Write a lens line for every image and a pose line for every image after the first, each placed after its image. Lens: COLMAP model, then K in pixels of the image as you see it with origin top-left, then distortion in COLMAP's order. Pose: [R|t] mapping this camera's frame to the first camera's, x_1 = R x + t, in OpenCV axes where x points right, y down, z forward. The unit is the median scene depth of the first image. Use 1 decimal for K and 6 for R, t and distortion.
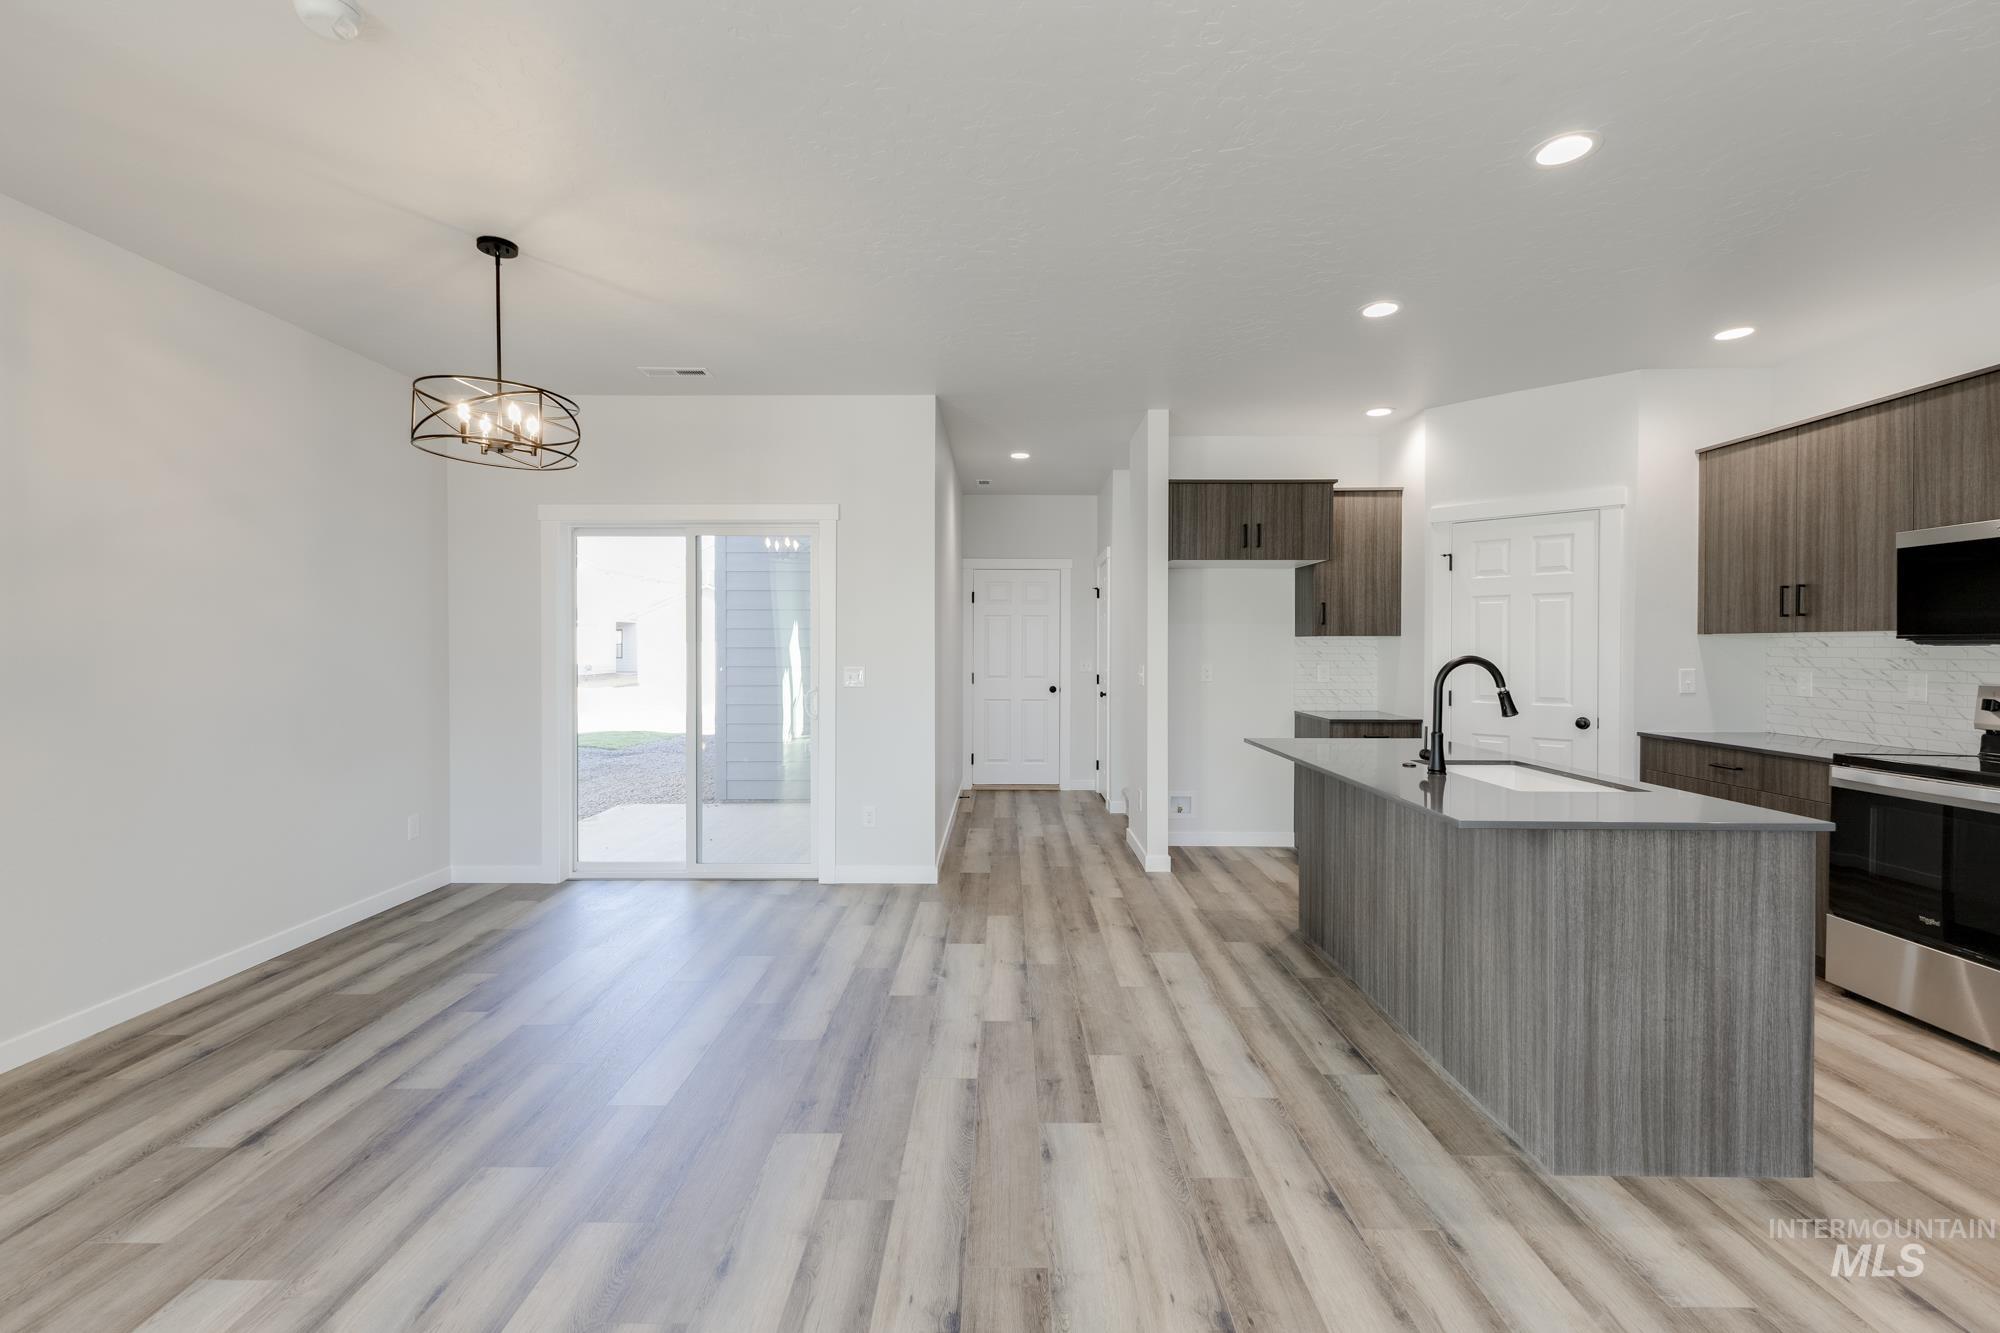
lens RADIAL K [[863.6, 0, 998.5], [0, 863.6, 655.5], [0, 0, 1]] dist [0.010626, -0.000667]
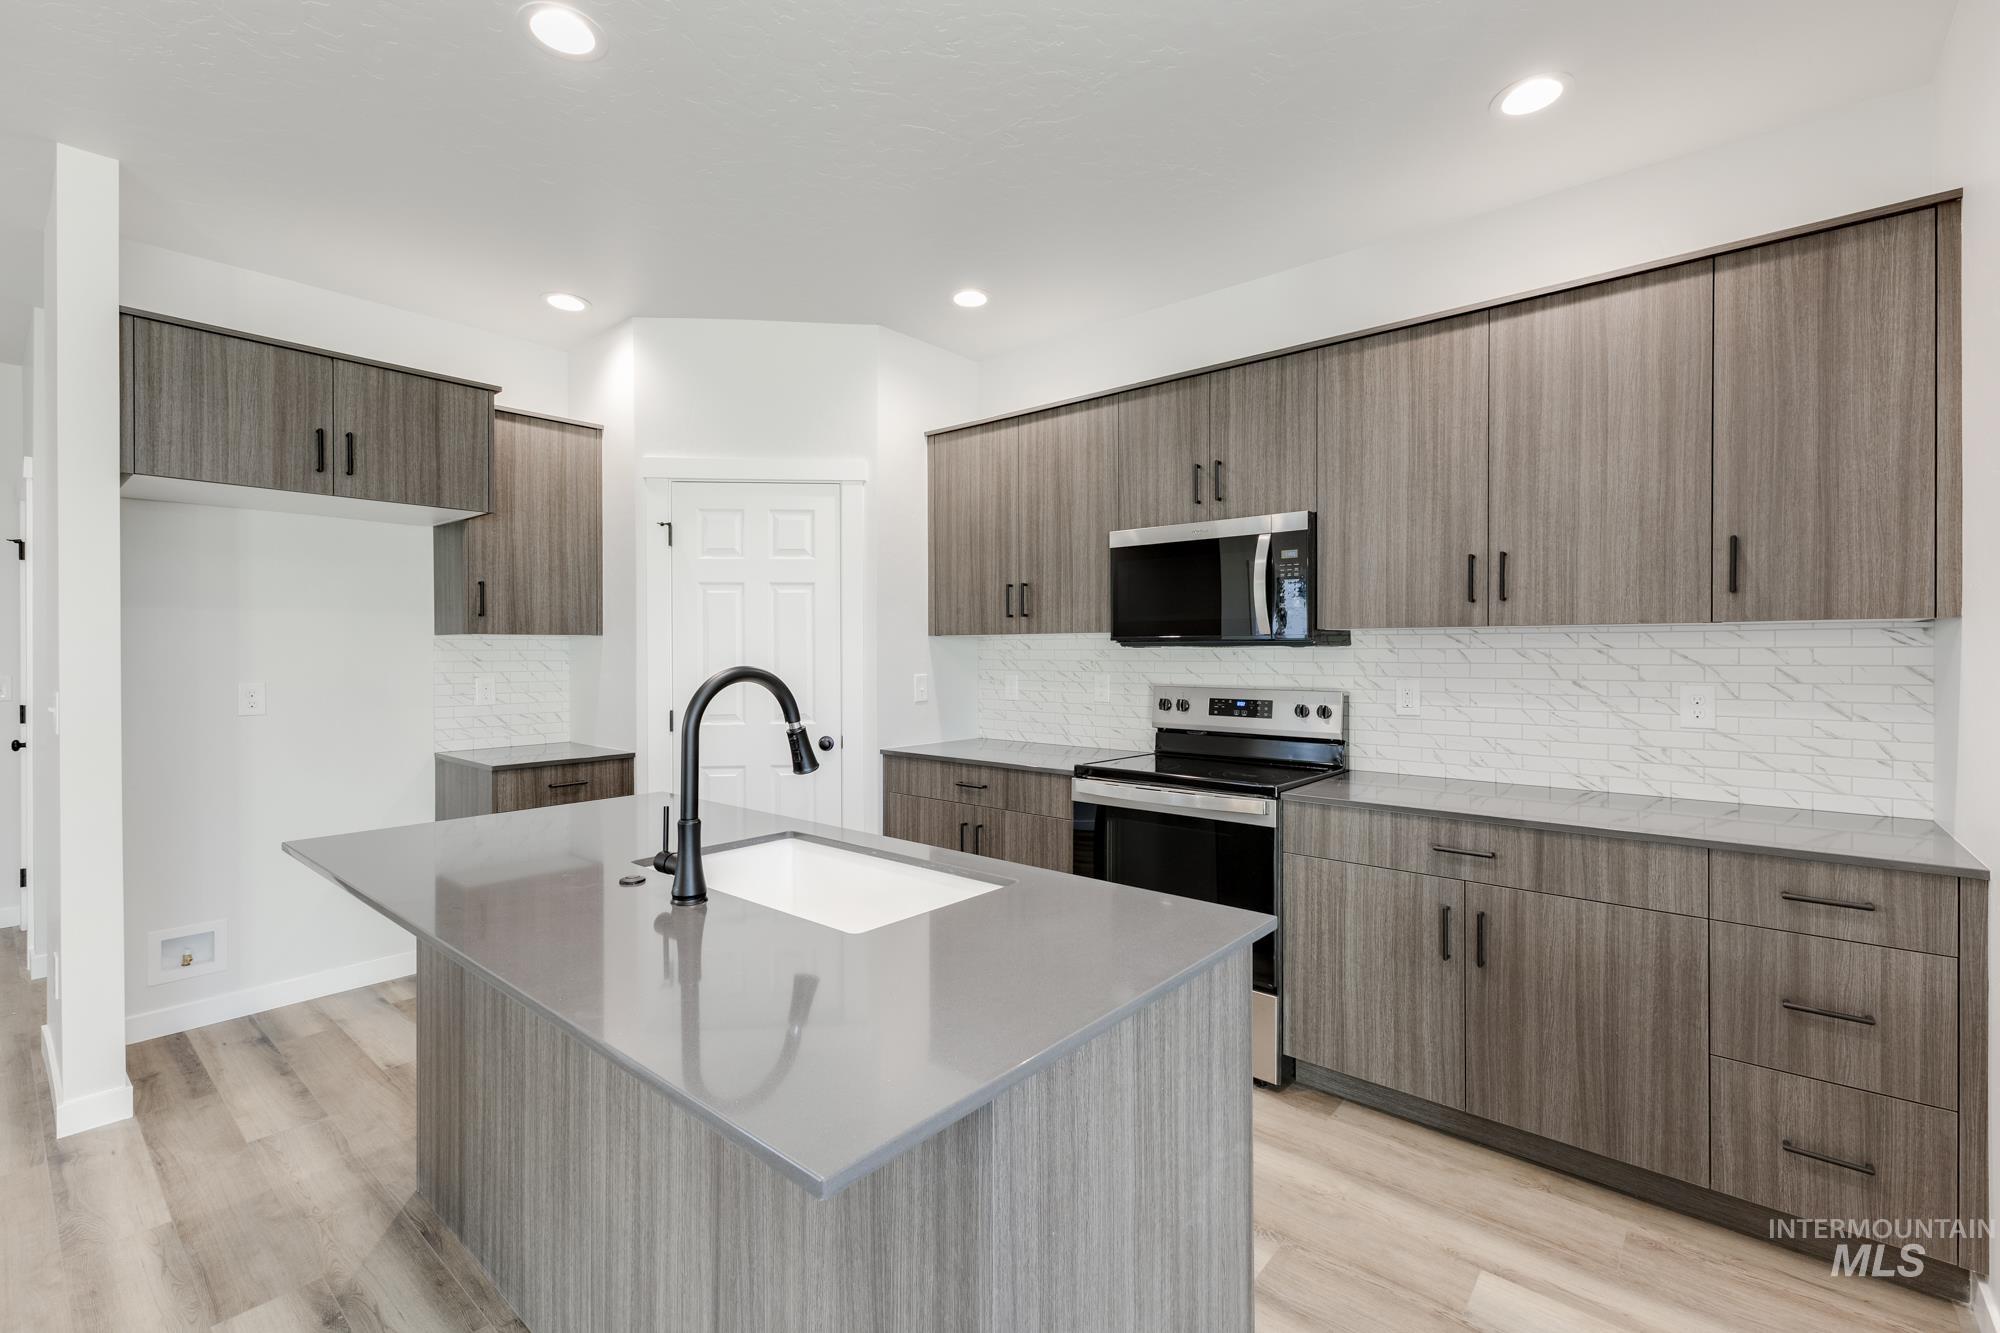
lens RADIAL K [[863.6, 0, 998.5], [0, 863.6, 655.5], [0, 0, 1]] dist [0.010626, -0.000667]
pose [[0.643064, -0.007066, 0.765780, 0.179838], [0.010592, 0.999944, 0.000332, -0.003809], [-0.765739, 0.007897, 0.643103, 0.407259]]
